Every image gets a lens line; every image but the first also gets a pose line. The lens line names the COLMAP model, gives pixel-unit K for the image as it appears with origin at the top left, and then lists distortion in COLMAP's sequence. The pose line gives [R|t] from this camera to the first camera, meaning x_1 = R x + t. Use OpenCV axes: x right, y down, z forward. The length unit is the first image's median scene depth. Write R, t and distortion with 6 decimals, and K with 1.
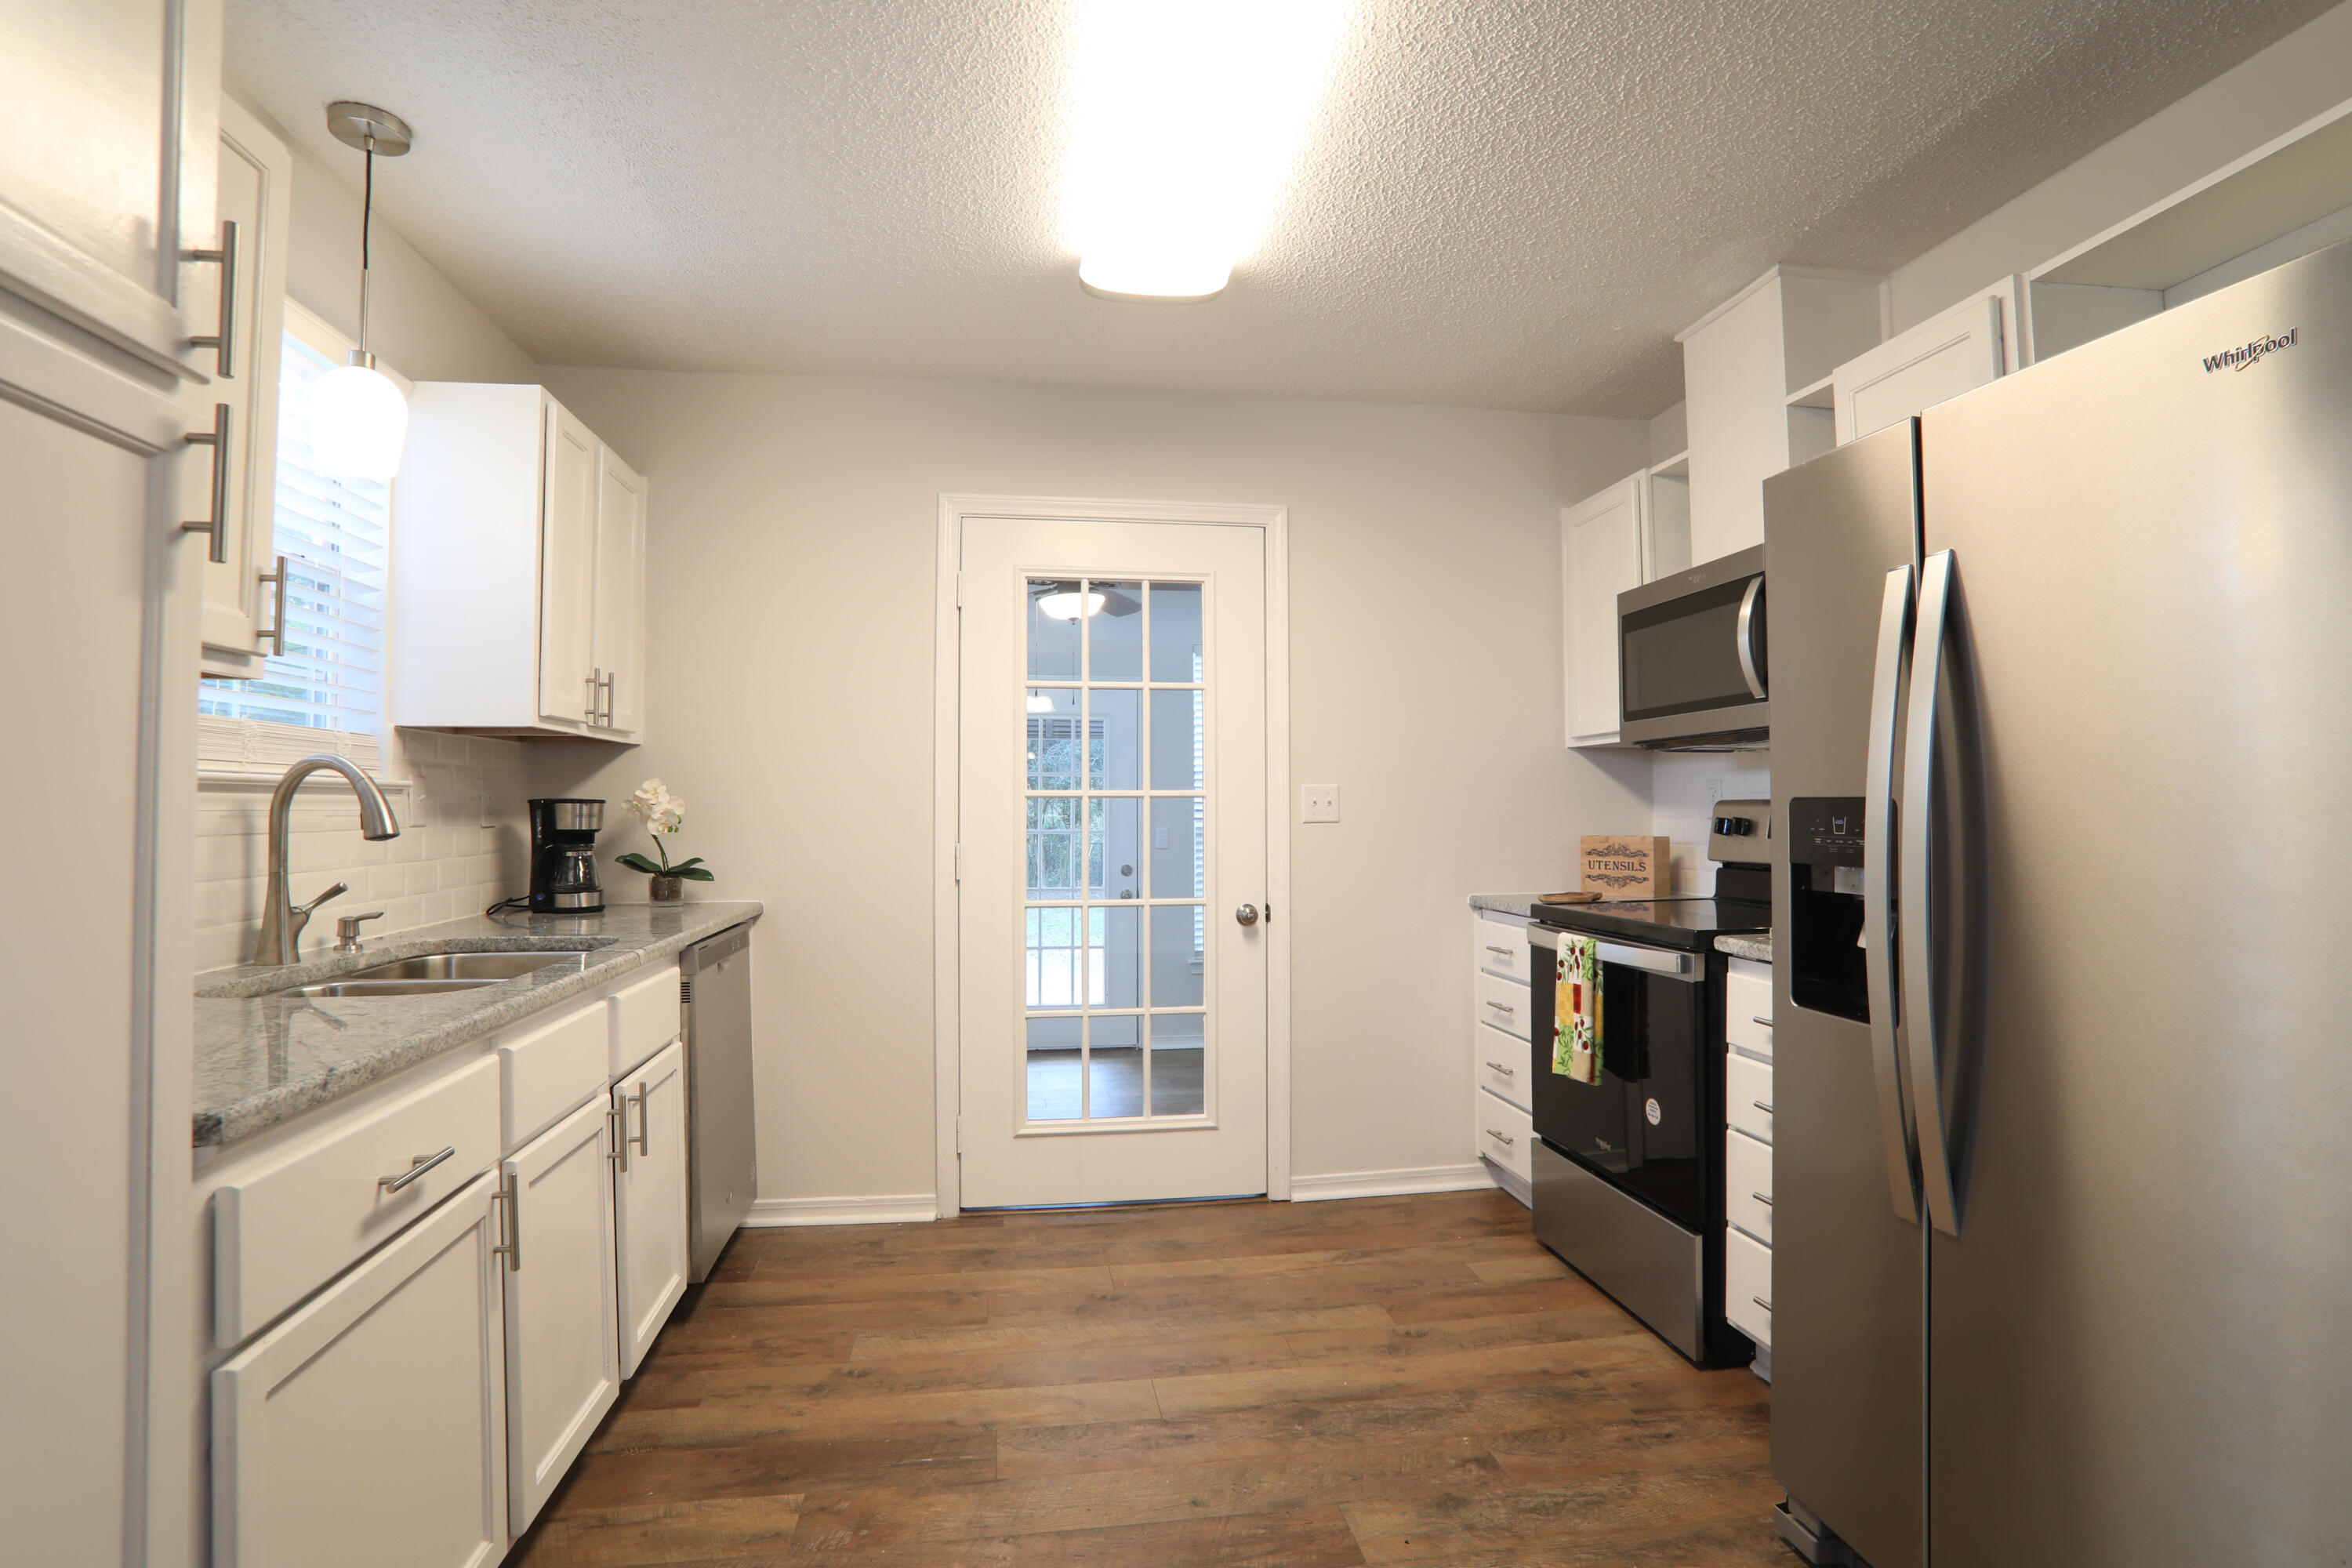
lens RADIAL K [[1144.5, 0, 1173.6], [0, 1144.5, 794.2], [0, 0, 1]] dist [-0.046636, 0.003083]
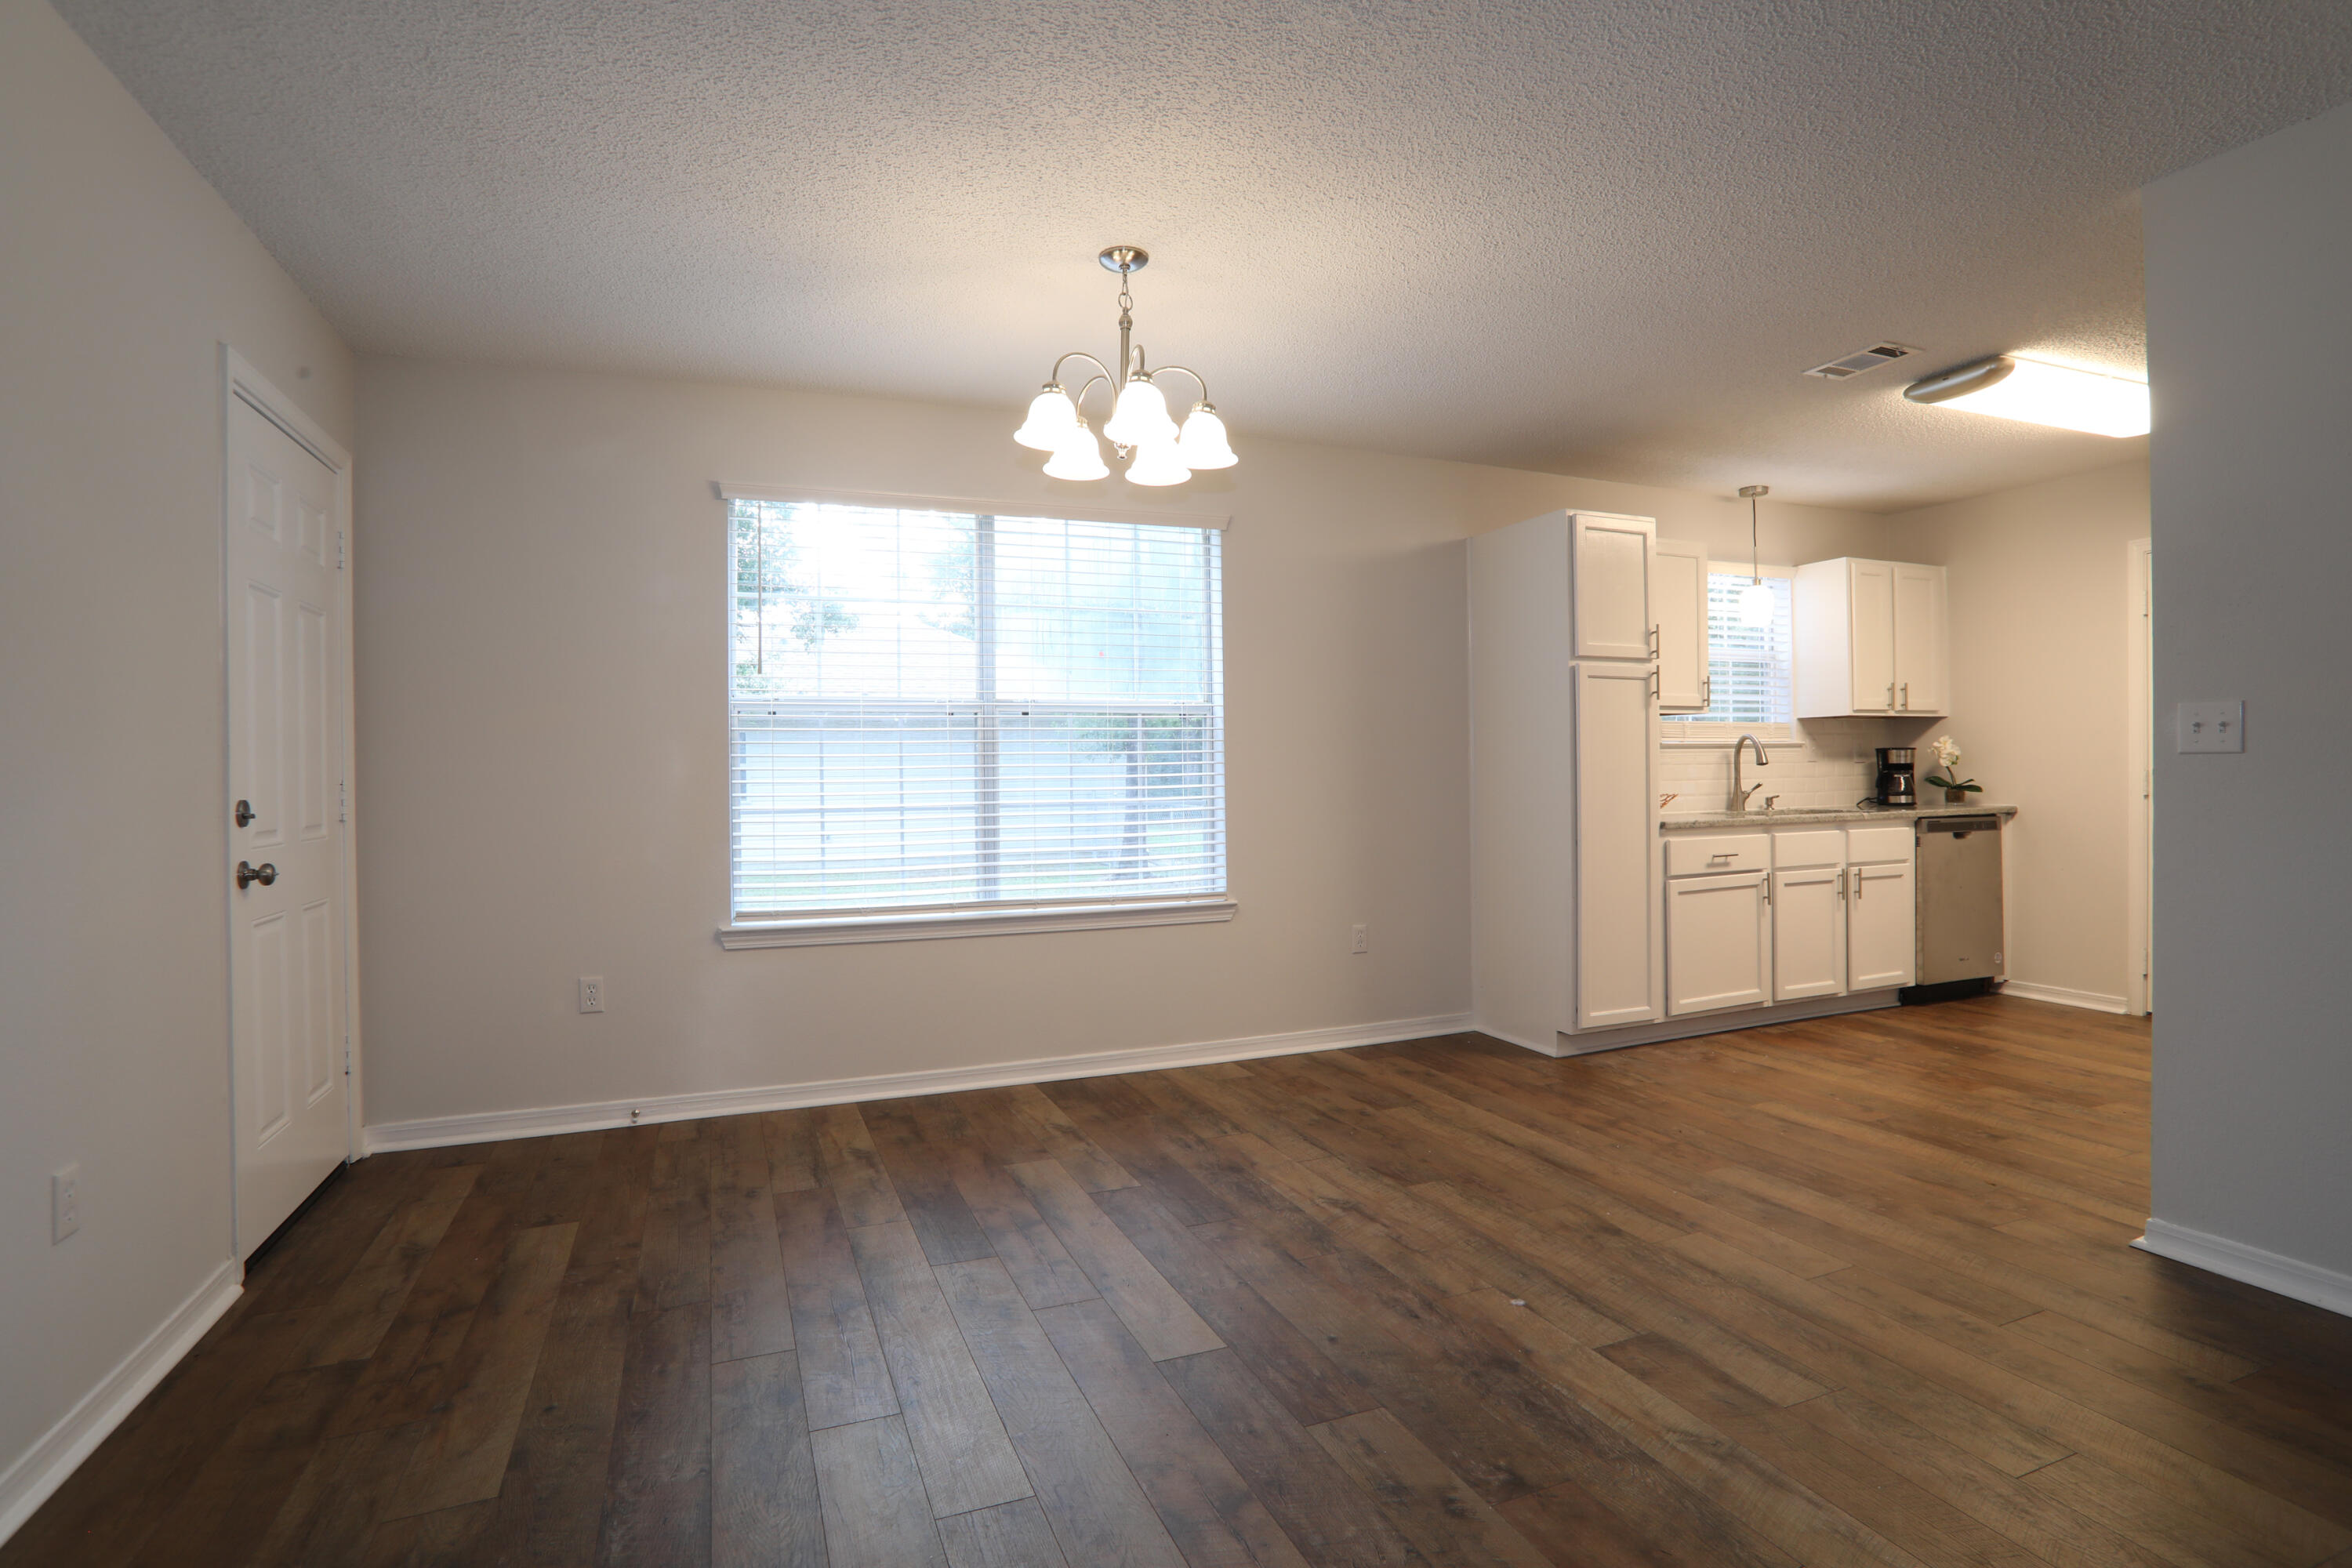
lens RADIAL K [[1144.5, 0, 1192.0], [0, 1144.5, 773.4], [0, 0, 1]] dist [-0.046636, 0.003083]
pose [[0.251620, -0.002268, -0.967824, 1.249307], [0.026524, 0.999638, 0.004553, 0.009093], [0.967463, -0.026816, 0.251589, -0.805573]]
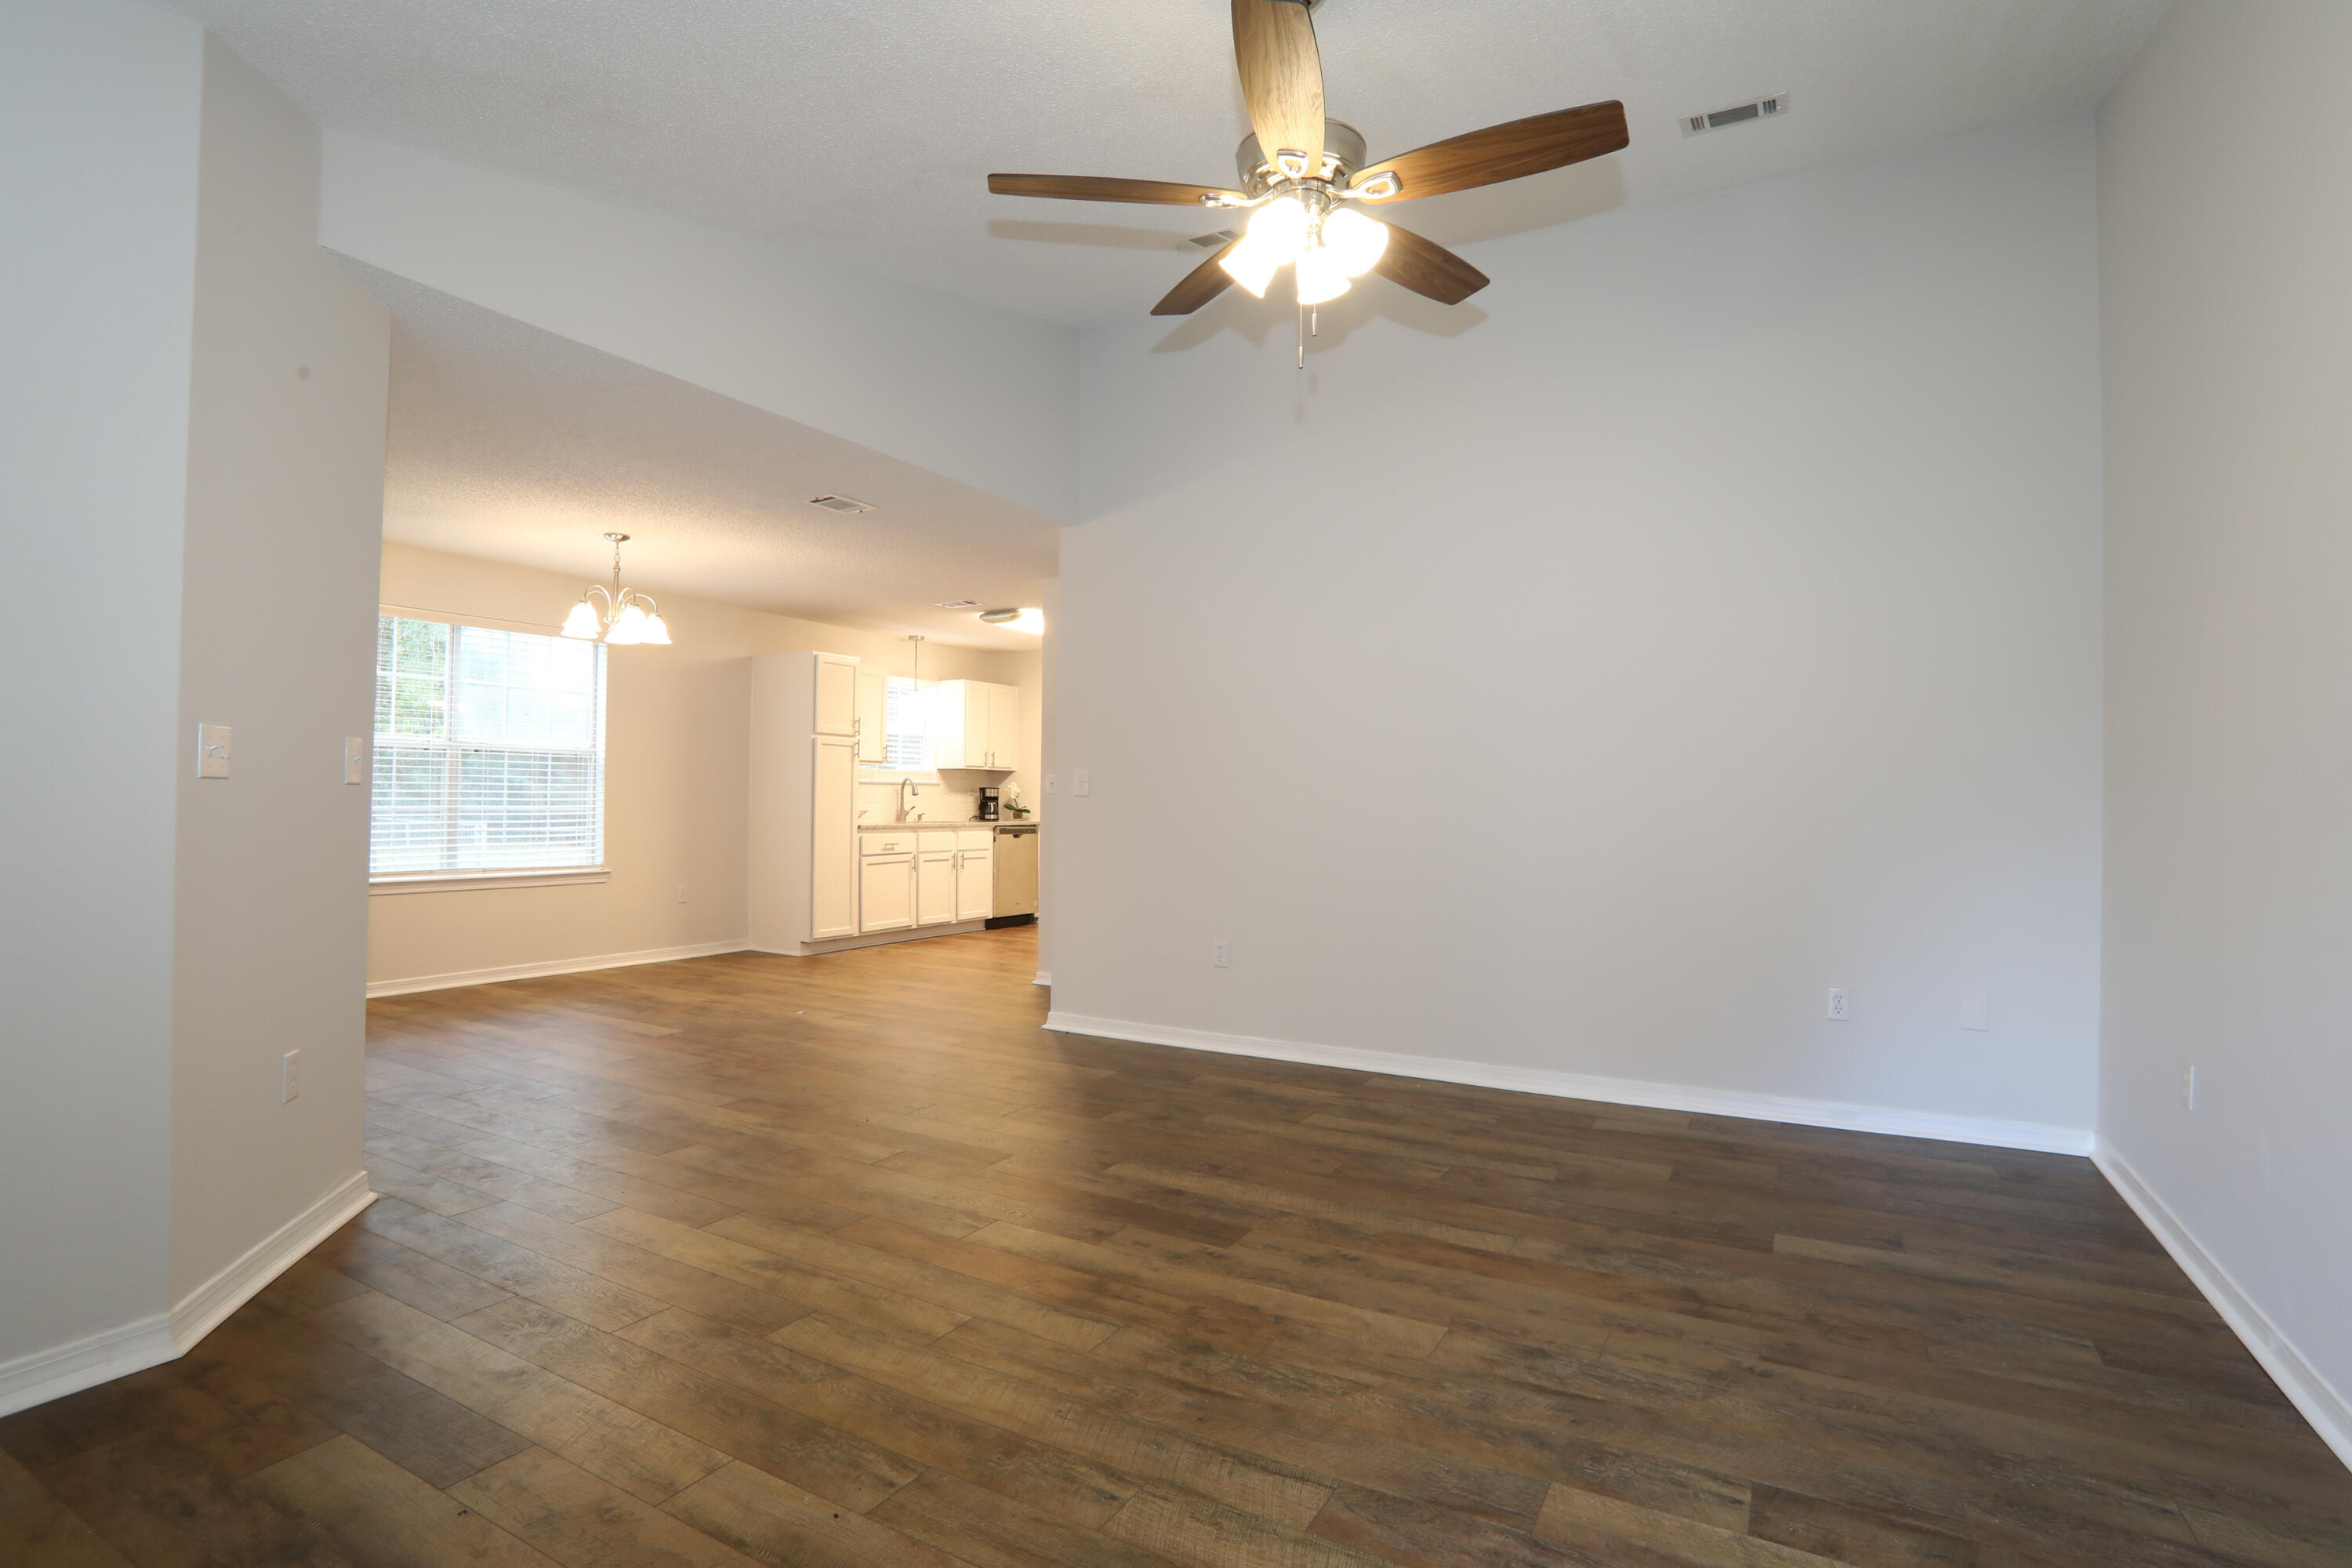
lens RADIAL K [[1144.5, 0, 1189.3], [0, 1144.5, 777.8], [0, 0, 1]] dist [-0.046636, 0.003083]
pose [[0.799950, -0.007487, -0.600021, 2.458395], [0.001411, 0.999943, -0.010597, 0.014837], [0.600066, 0.007630, 0.799914, -1.714316]]
